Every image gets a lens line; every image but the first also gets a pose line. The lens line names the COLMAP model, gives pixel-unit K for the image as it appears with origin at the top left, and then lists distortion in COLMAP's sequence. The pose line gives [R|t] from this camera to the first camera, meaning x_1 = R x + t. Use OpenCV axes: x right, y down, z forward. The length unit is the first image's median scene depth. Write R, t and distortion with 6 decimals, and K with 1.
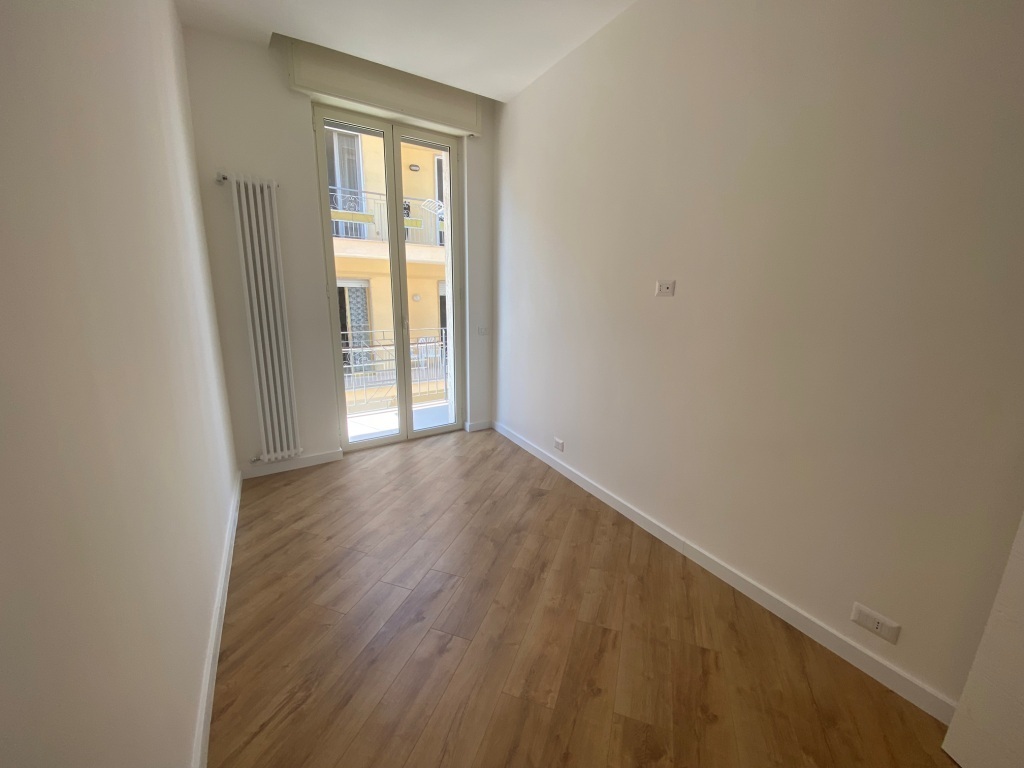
lens RADIAL K [[411.6, 0, 512.5], [0, 411.6, 377.3], [0, 0, 1]] dist [0.030905, -0.024386]
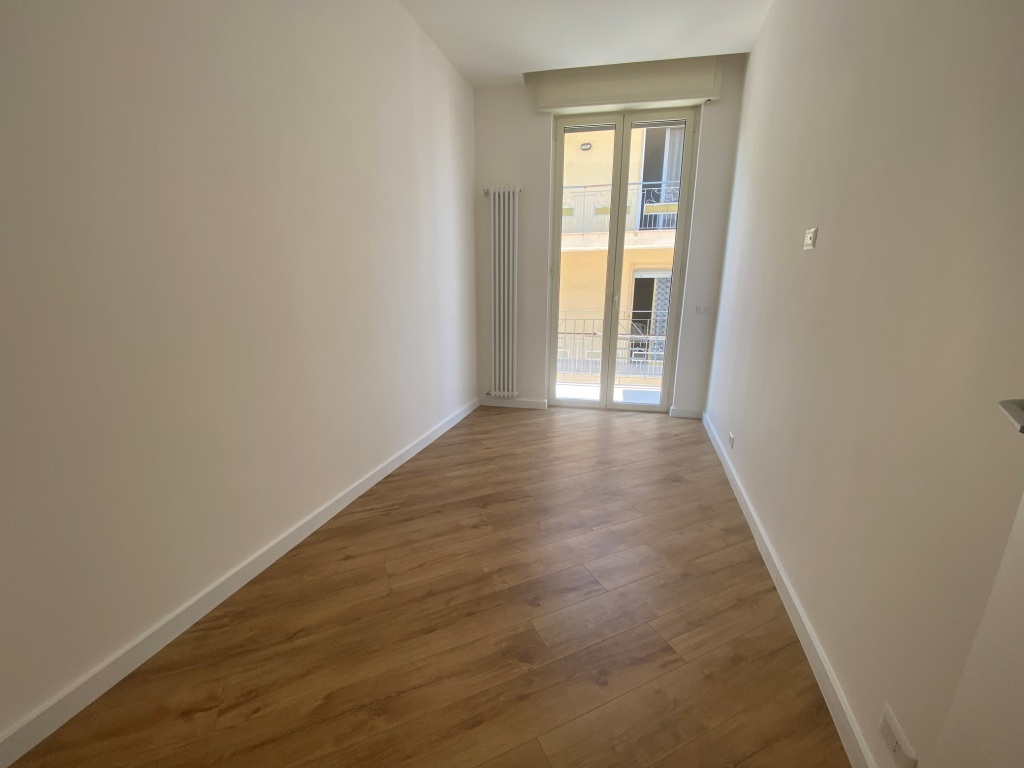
lens RADIAL K [[411.6, 0, 512.5], [0, 411.6, 377.3], [0, 0, 1]] dist [0.030905, -0.024386]
pose [[0.699885, 0.144295, -0.699528, 0.398062], [-0.144530, 0.987731, 0.059141, 0.051859], [0.699480, 0.059711, 0.712154, 0.067343]]
